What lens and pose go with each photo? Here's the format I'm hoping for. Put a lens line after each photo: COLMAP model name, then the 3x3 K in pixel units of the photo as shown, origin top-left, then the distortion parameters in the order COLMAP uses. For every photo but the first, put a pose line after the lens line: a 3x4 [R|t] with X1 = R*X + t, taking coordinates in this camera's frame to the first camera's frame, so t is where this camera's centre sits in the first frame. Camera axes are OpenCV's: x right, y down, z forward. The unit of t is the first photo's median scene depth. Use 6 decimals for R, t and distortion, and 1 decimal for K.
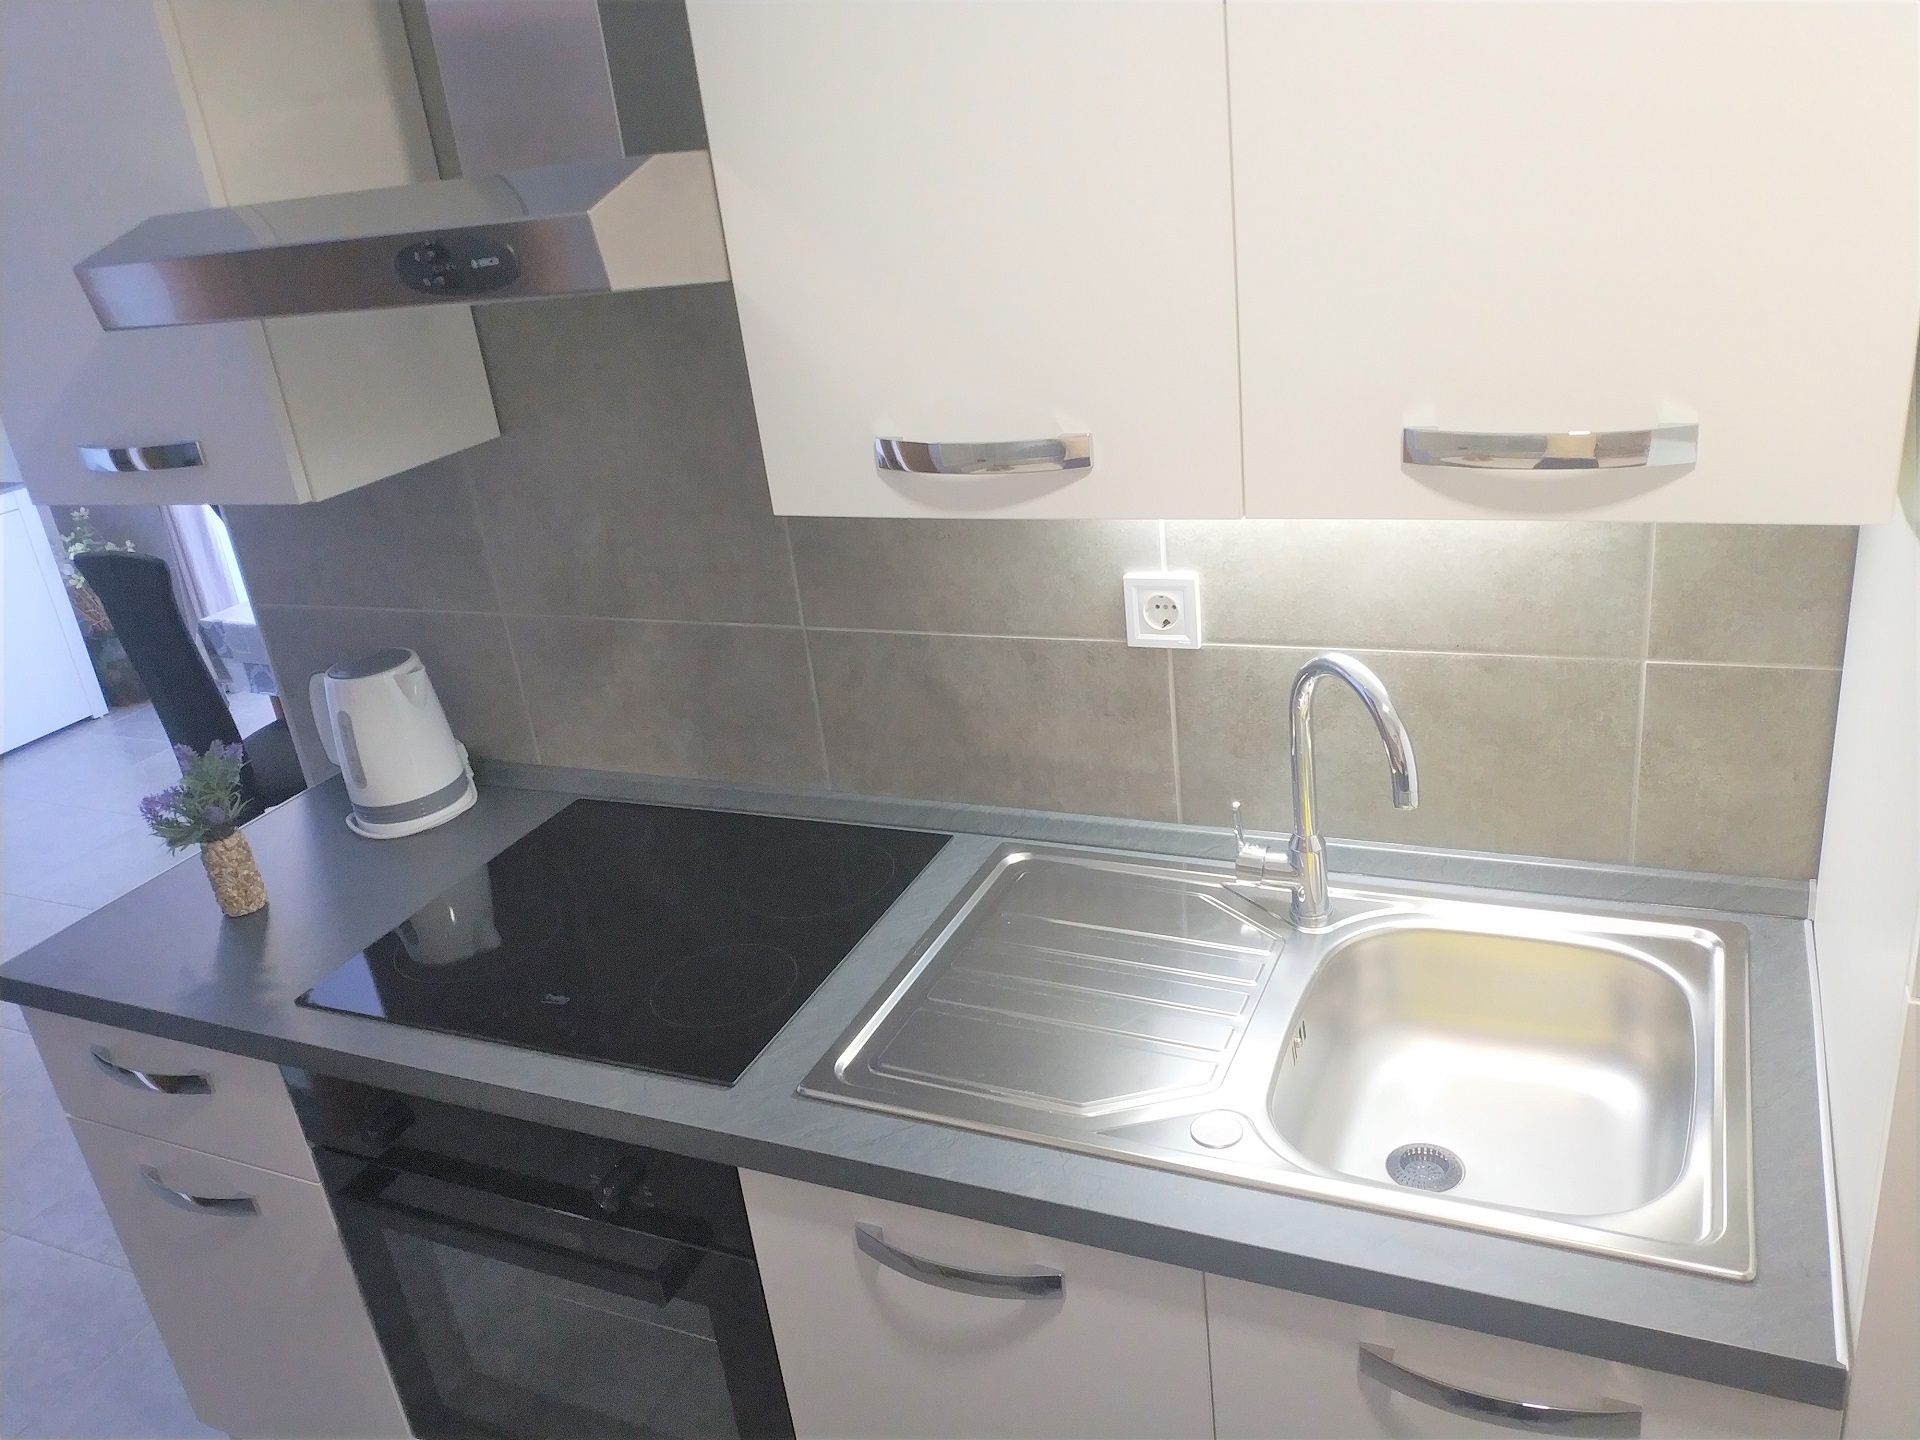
lens RADIAL K [[1399.9, 0, 960.1], [0, 1399.9, 727.1], [0, 0, 1]] dist [0.004391, -0.061048]
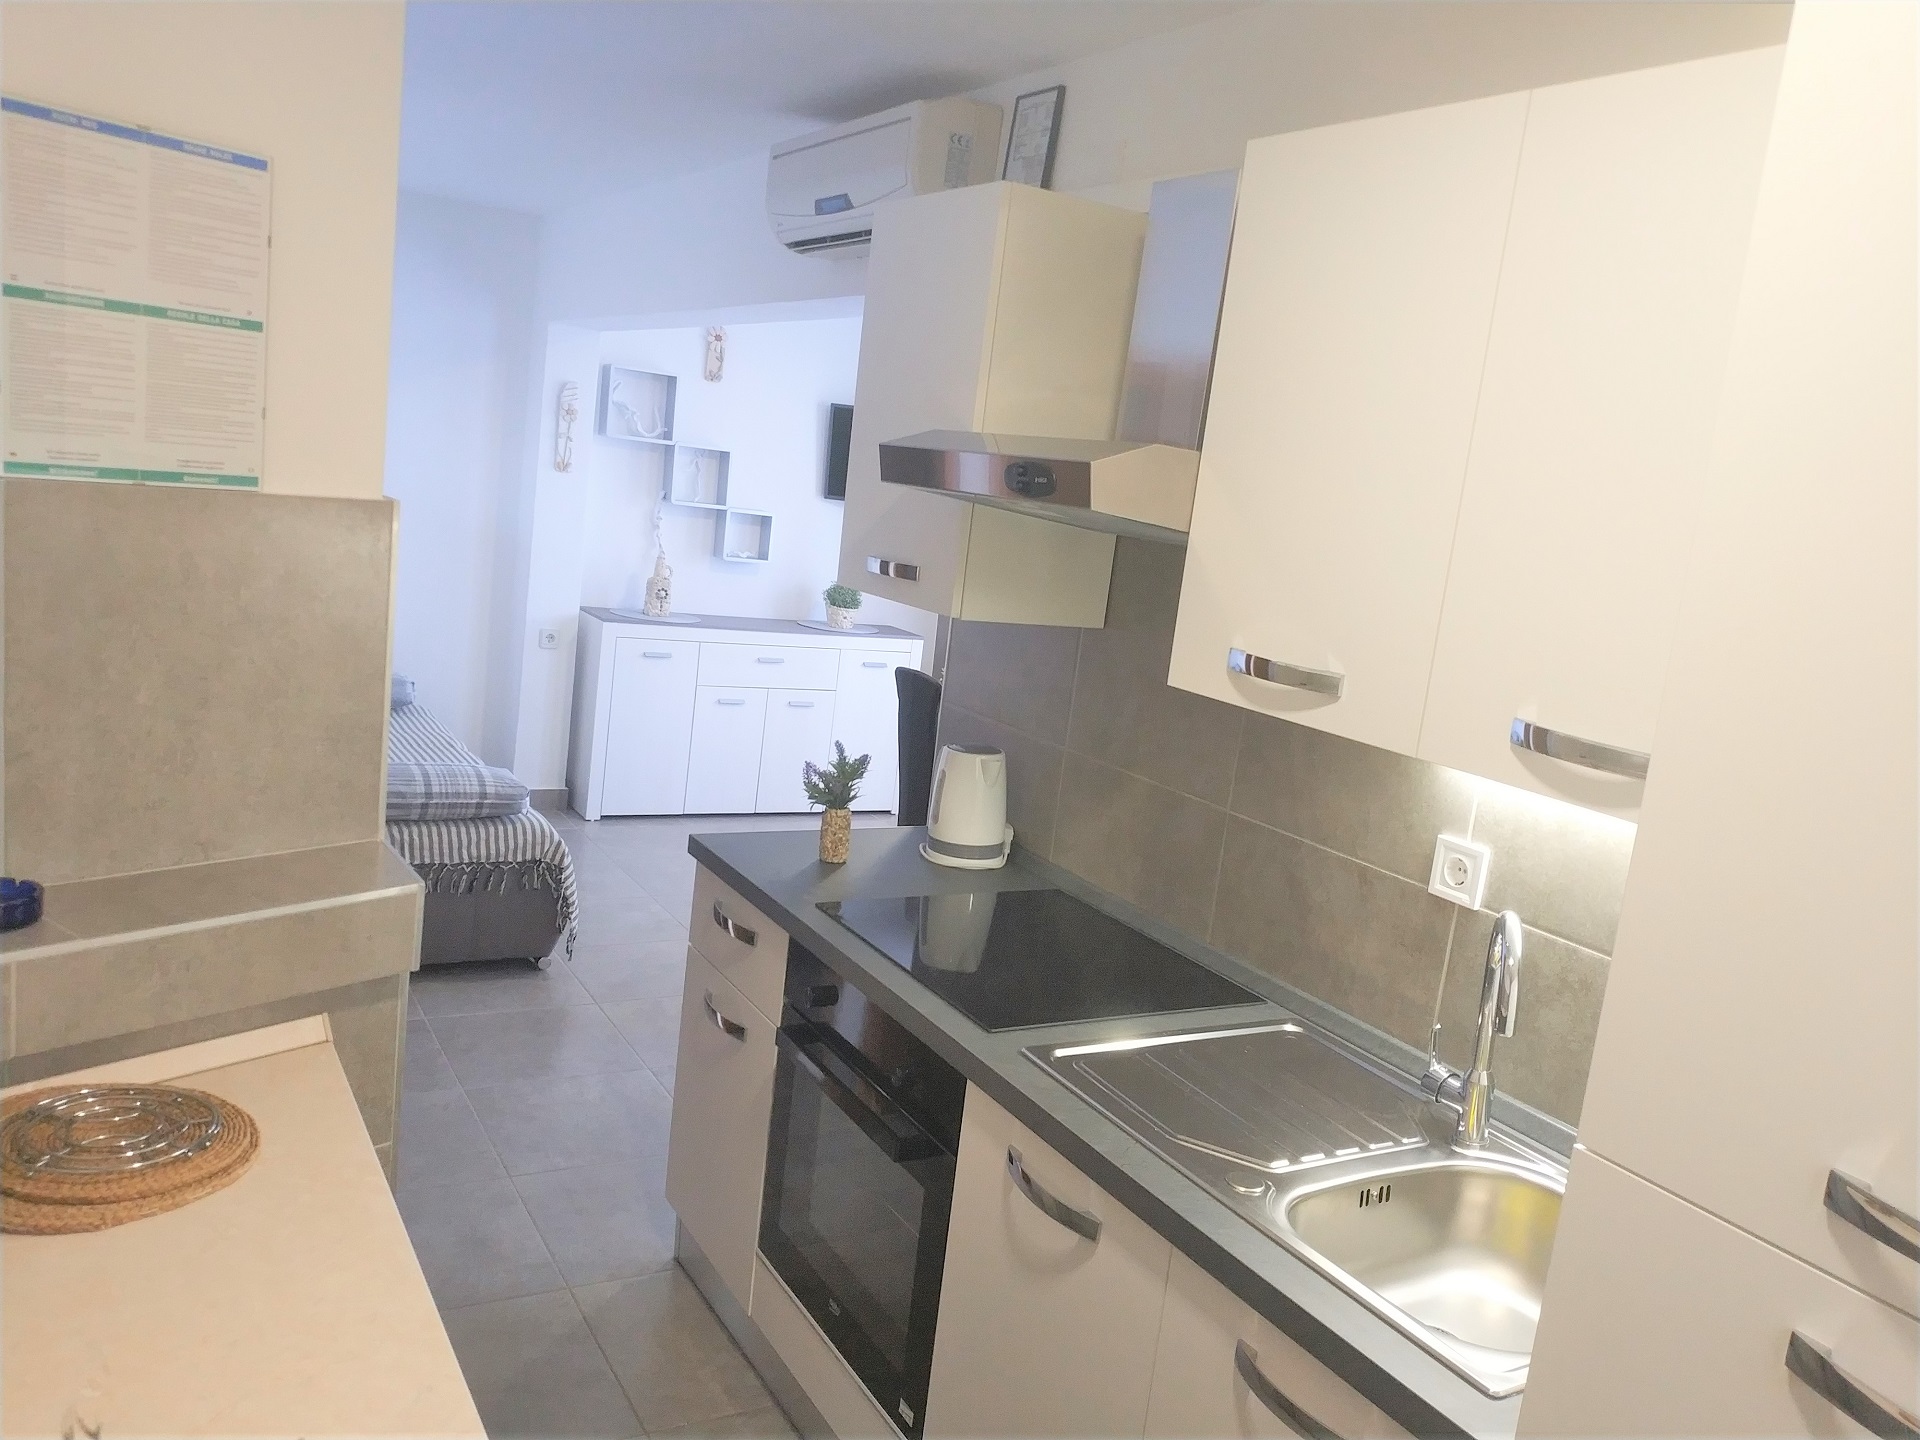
lens RADIAL K [[1476.8, 0, 955.2], [0, 1476.8, 751.3], [0, 0, 1]] dist [-0.000772, -0.005754]
pose [[0.769021, 0.299619, -0.564655, 0.501545], [-0.421868, 0.901542, -0.096175, 0.132551], [0.480245, 0.312170, 0.819704, -0.311820]]
